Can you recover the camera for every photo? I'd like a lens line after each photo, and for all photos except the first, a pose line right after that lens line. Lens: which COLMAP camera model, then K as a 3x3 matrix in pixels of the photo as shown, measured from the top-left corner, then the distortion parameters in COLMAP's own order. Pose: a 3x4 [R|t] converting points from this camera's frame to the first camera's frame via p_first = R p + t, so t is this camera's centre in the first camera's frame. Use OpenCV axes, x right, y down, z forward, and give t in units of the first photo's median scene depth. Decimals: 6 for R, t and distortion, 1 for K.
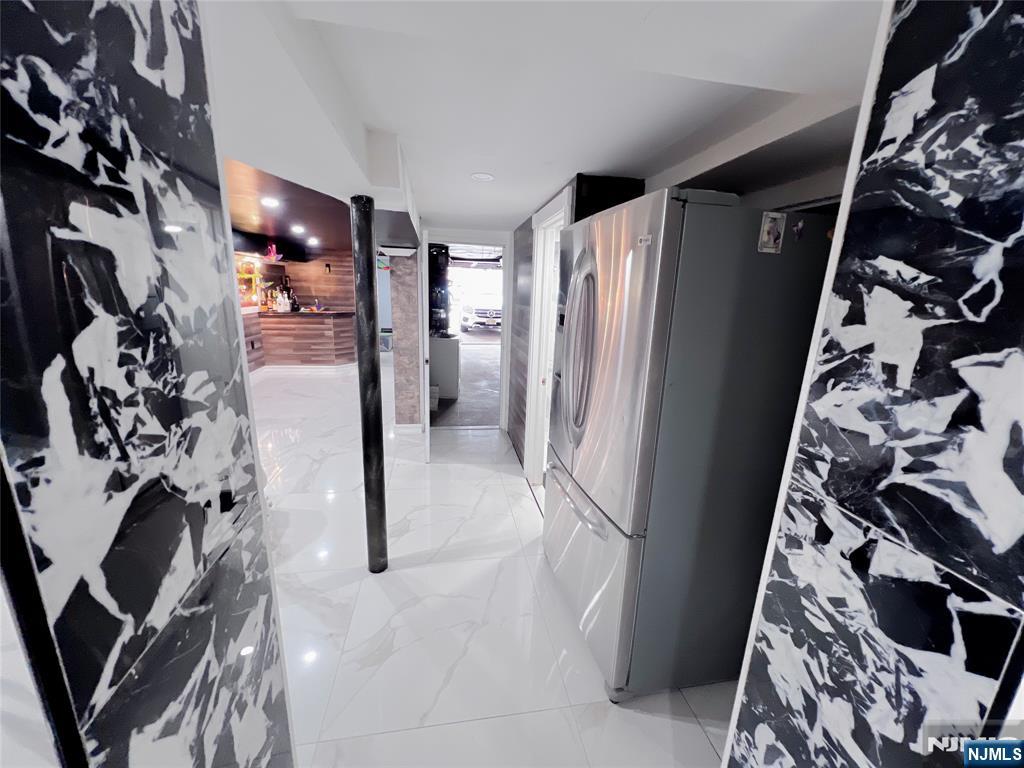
lens RADIAL K [[410.1, 0, 514.6], [0, 410.1, 384.9], [0, 0, 1]] dist [-0.000929, 0.000108]
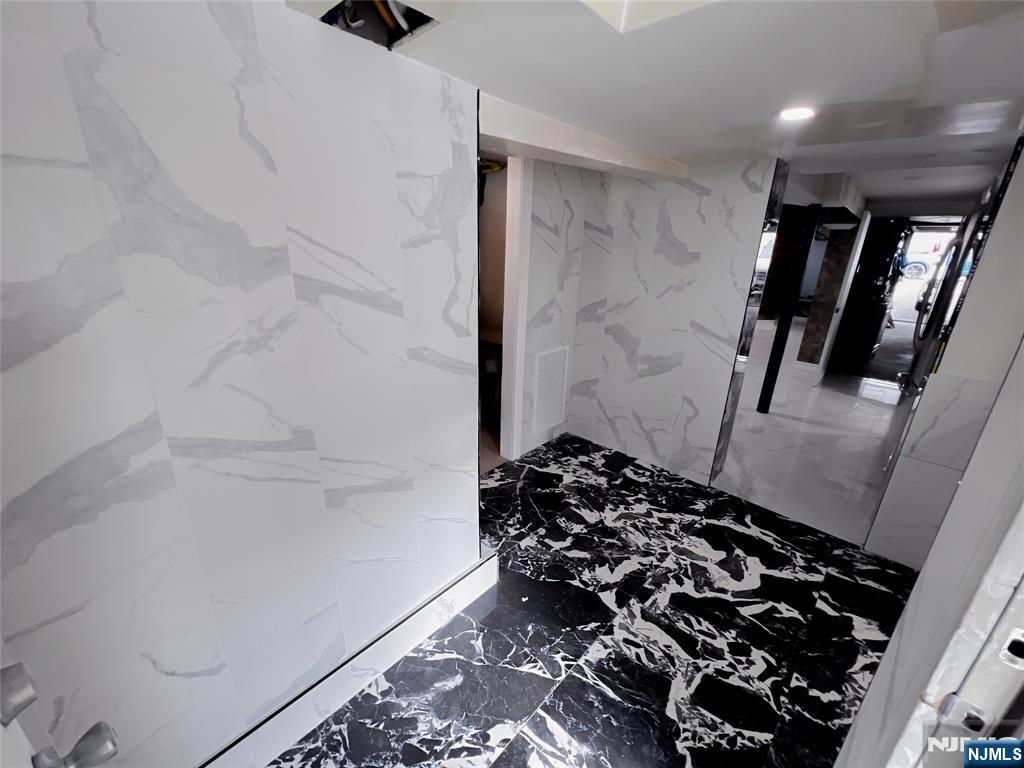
lens RADIAL K [[410.1, 0, 514.6], [0, 410.1, 384.9], [0, 0, 1]] dist [-0.000929, 0.000108]
pose [[0.593563, 0.248493, -0.765464, 0.204643], [-0.192138, 0.967388, 0.165054, 0.131807], [0.781515, 0.049105, 0.621951, -0.538319]]
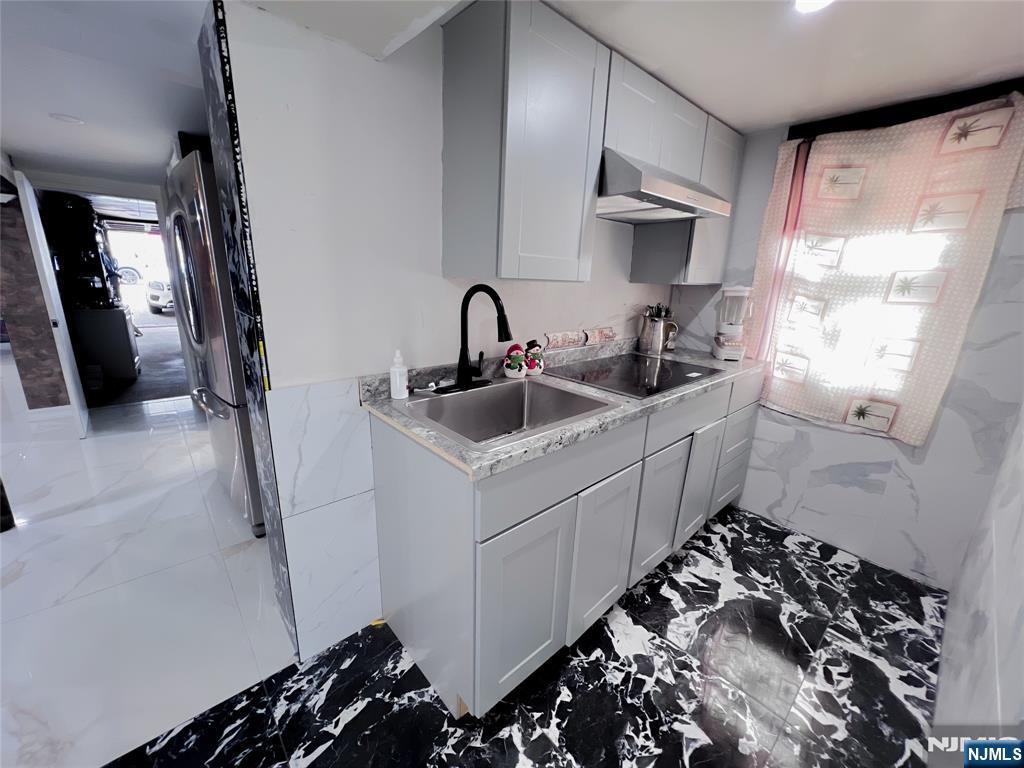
lens RADIAL K [[410.1, 0, 514.6], [0, 410.1, 384.9], [0, 0, 1]] dist [-0.000929, 0.000108]
pose [[0.846223, -0.145479, 0.512585, 0.128146], [0.121623, 0.989347, 0.080005, 0.102214], [-0.518763, -0.005360, 0.854901, -0.227684]]
